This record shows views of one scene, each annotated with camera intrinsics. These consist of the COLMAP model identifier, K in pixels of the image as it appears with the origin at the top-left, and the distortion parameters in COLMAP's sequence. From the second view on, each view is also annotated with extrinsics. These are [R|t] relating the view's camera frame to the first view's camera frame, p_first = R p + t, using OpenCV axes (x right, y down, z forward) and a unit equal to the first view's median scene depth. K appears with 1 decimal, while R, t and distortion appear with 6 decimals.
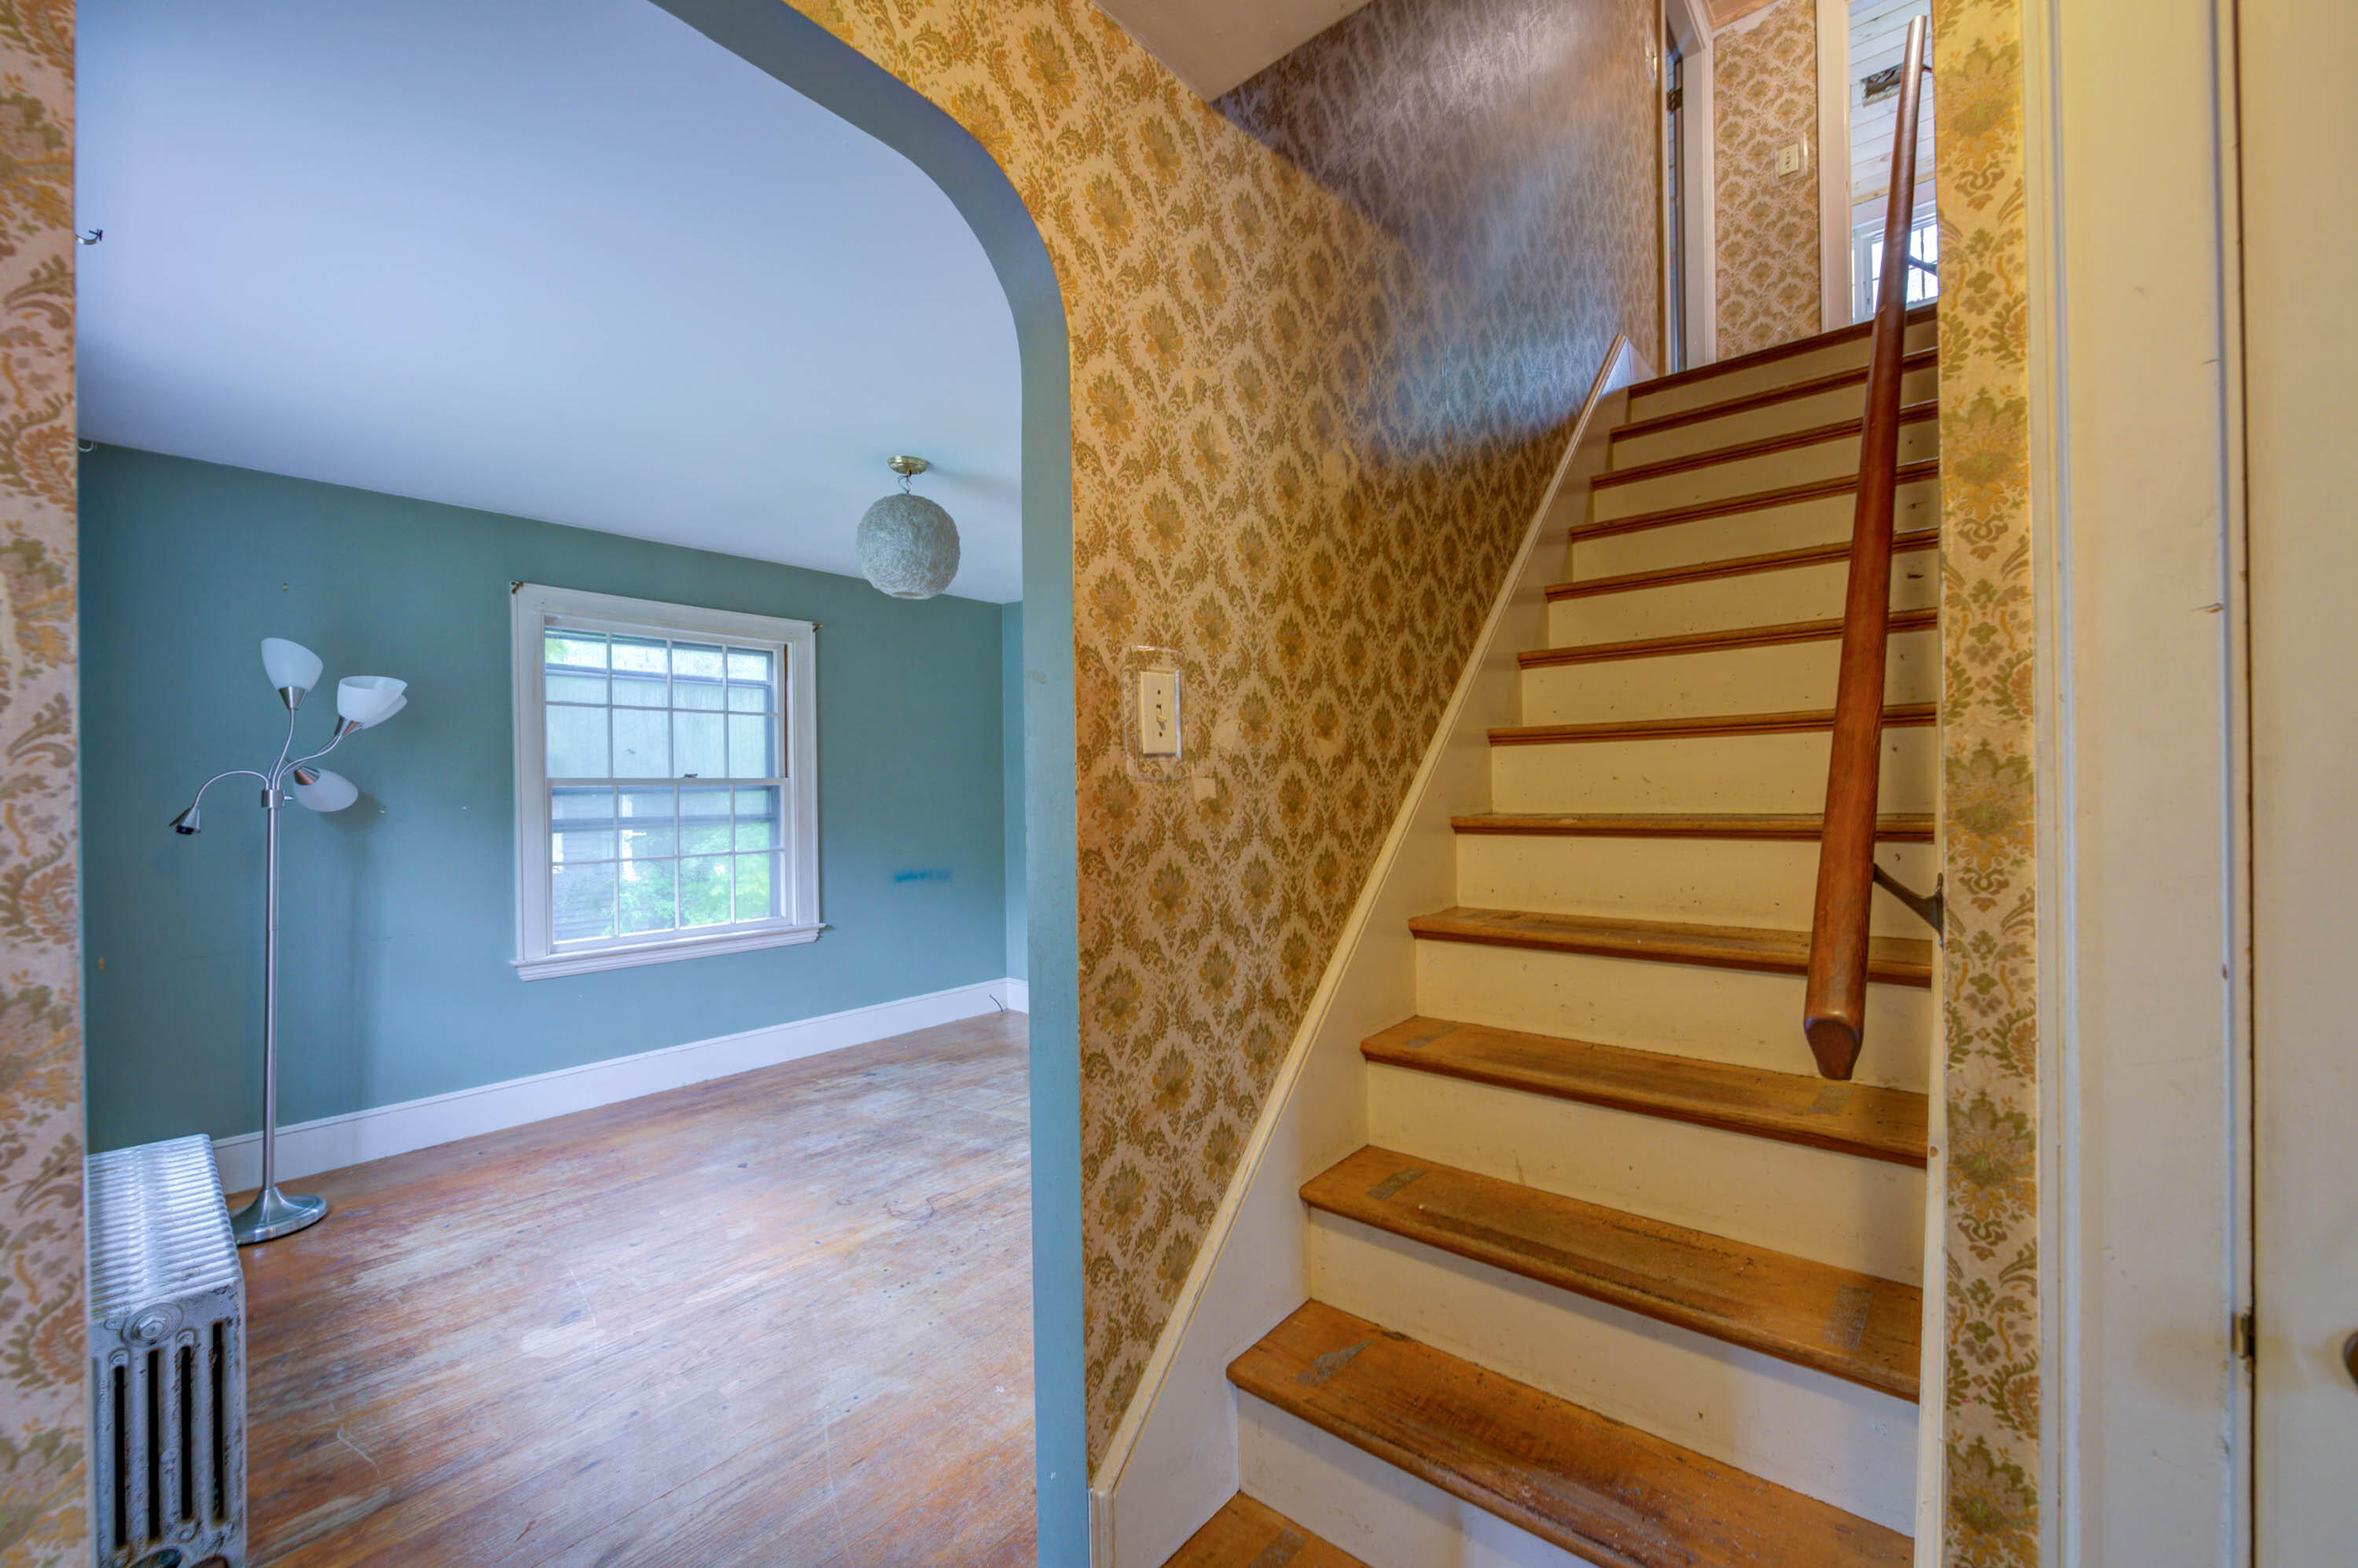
lens RADIAL K [[929.7, 0, 1177.5], [0, 929.7, 787.6], [0, 0, 1]] dist [0.000342, -0.003371]
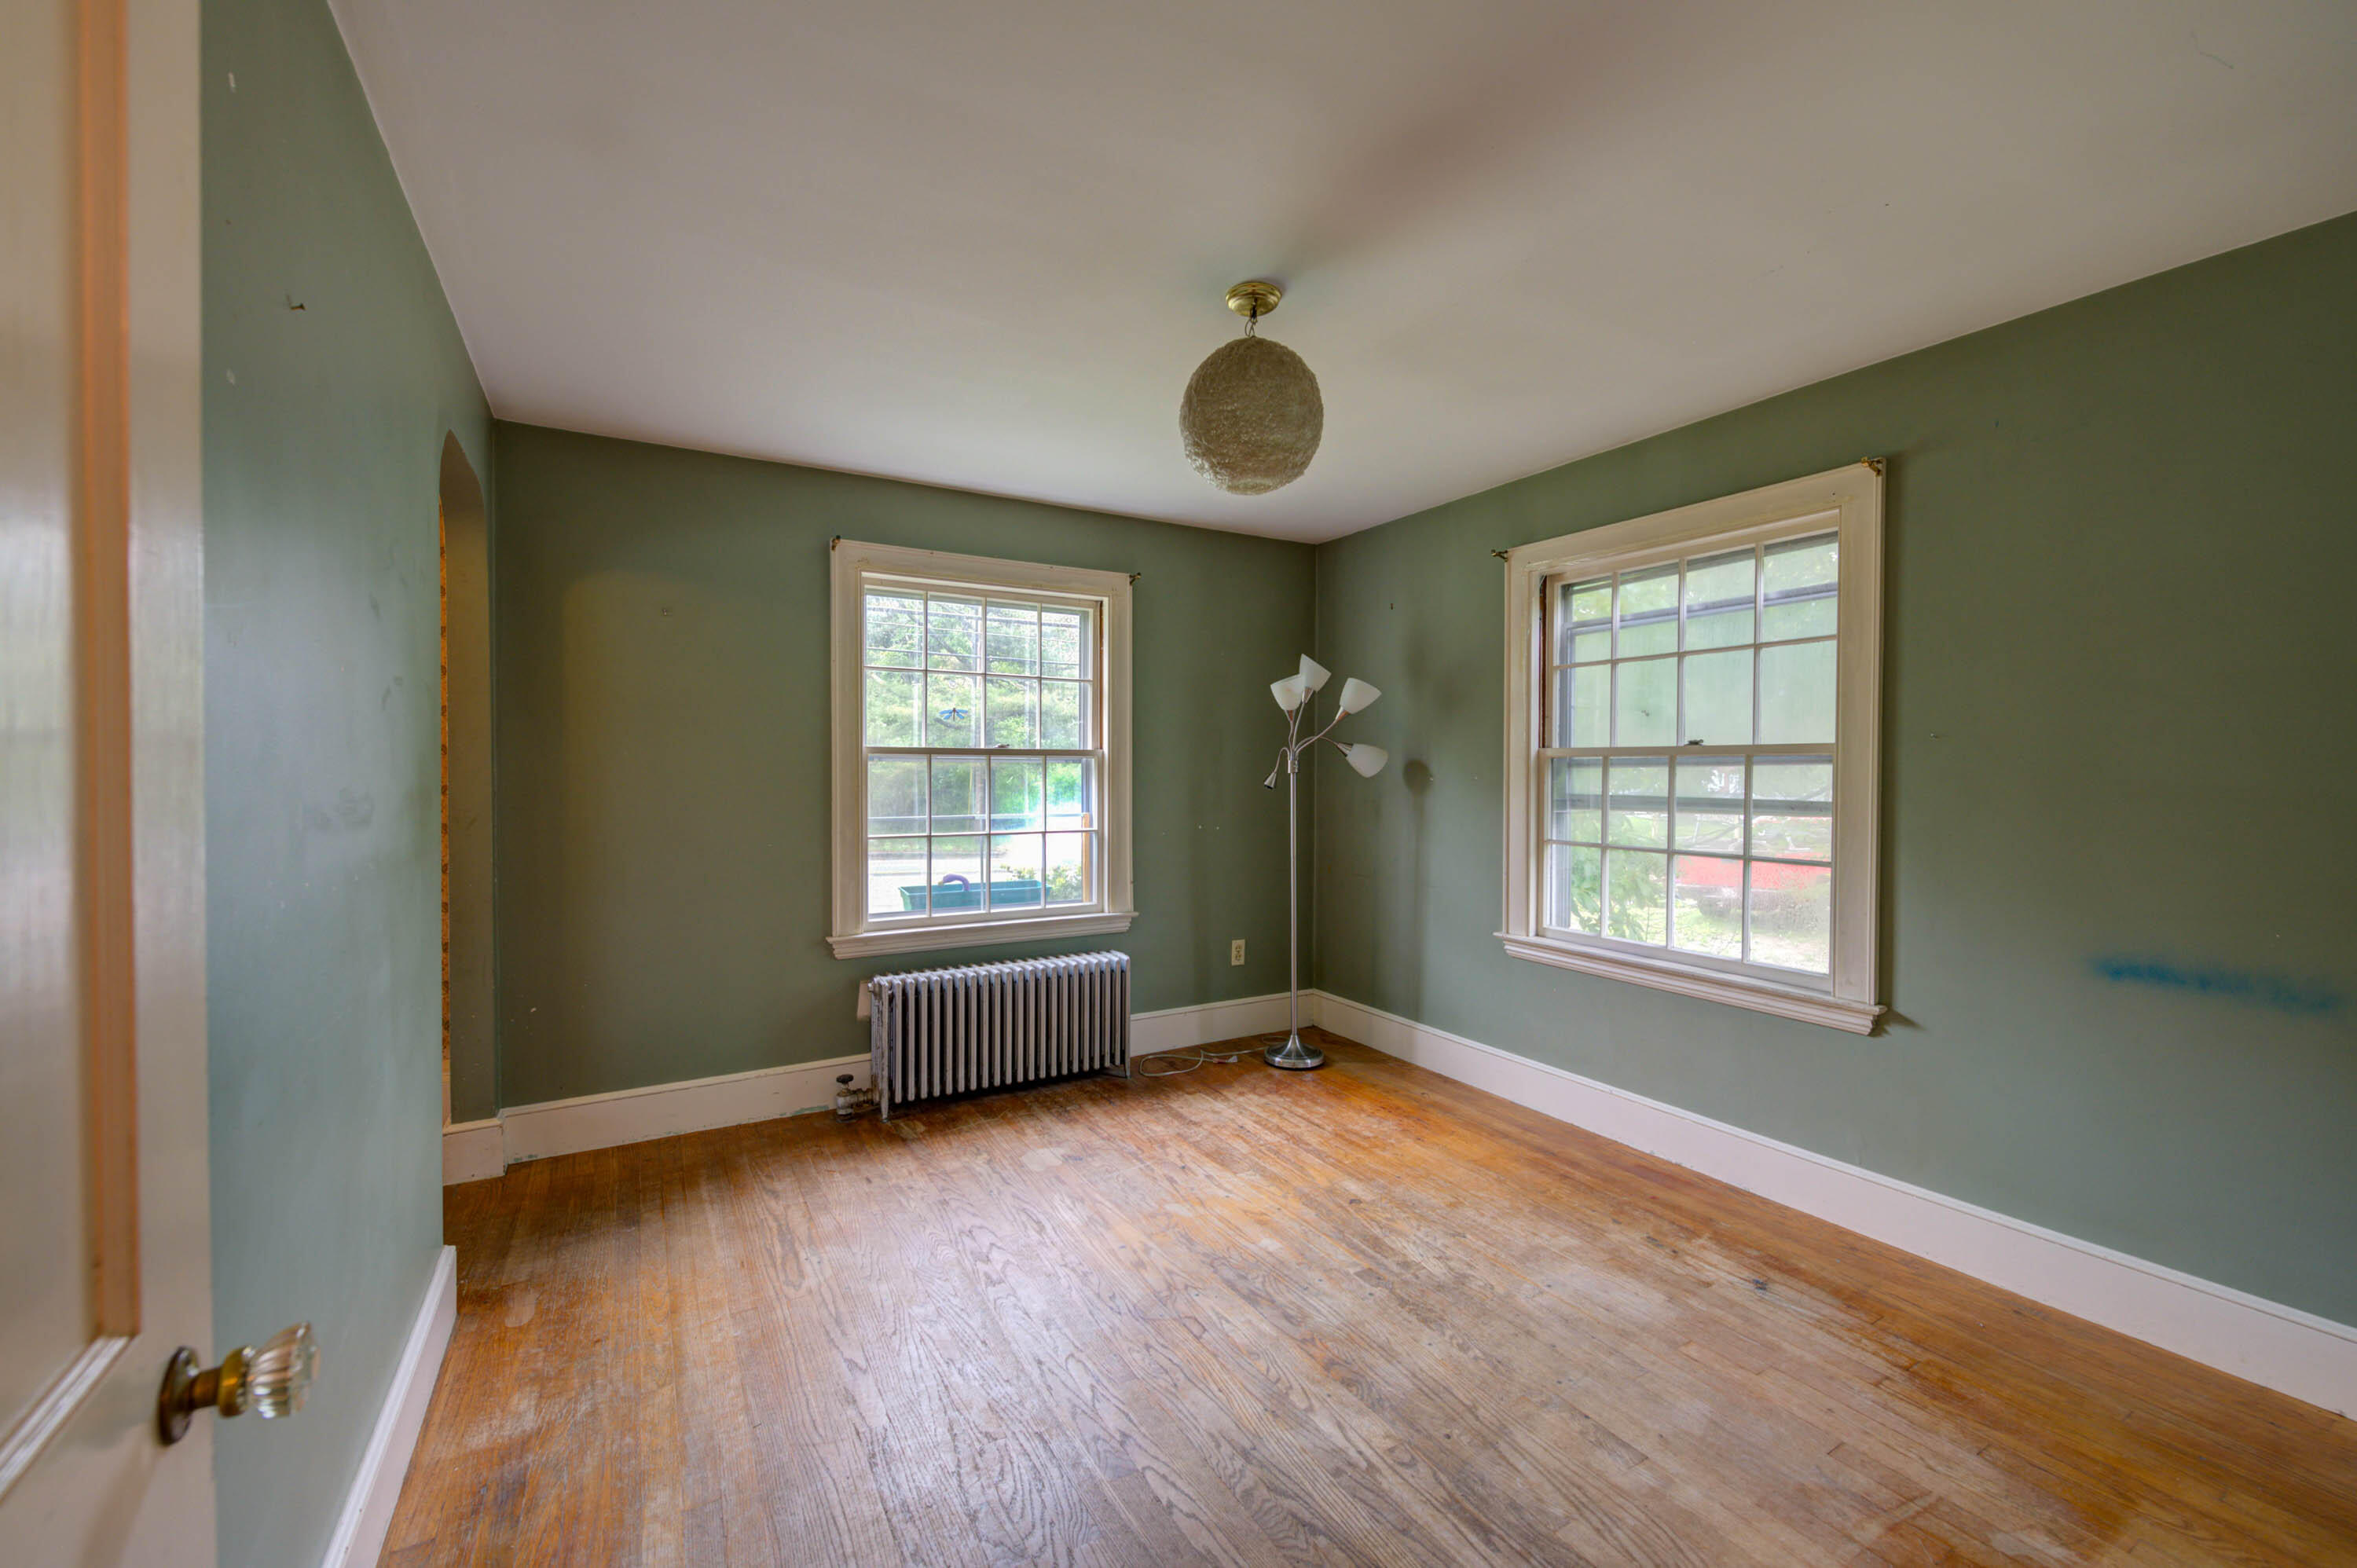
lens RADIAL K [[929.3, 0, 1177.0], [0, 929.3, 787.6], [0, 0, 1]] dist [0.000342, -0.003371]
pose [[-0.331801, 0.027324, -0.942954, 0.361994], [-0.002088, 0.999557, 0.029699, 0.002630], [0.943347, 0.011823, -0.331597, 1.072721]]
